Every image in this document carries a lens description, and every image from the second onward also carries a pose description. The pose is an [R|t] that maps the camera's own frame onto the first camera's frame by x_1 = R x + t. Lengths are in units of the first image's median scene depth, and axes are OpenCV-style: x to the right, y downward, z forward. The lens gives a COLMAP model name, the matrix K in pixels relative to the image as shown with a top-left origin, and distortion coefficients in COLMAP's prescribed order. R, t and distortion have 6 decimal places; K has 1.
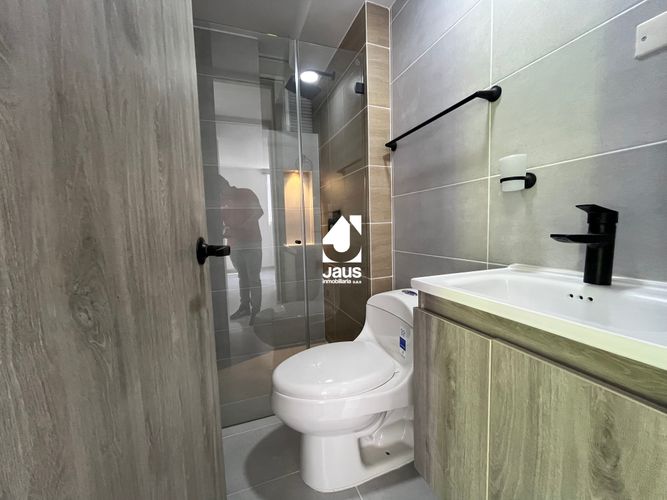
lens RADIAL K [[269.2, 0, 332.6], [0, 269.2, 251.2], [0, 0, 1]] dist [-0.002771, 0.000026]
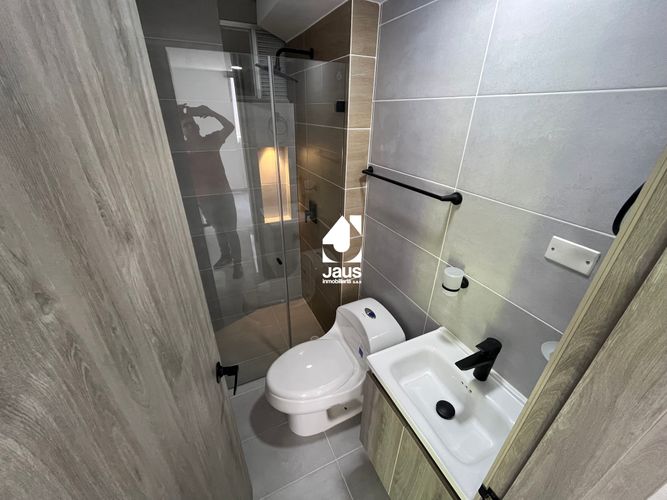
lens RADIAL K [[269.2, 0, 332.6], [0, 269.2, 247.4], [0, 0, 1]] dist [-0.002771, 0.000026]
pose [[0.995136, 0.003679, 0.098444, -0.016064], [-0.039882, 0.928794, 0.368445, -0.483305], [-0.090078, -0.370579, 0.924423, -0.044715]]
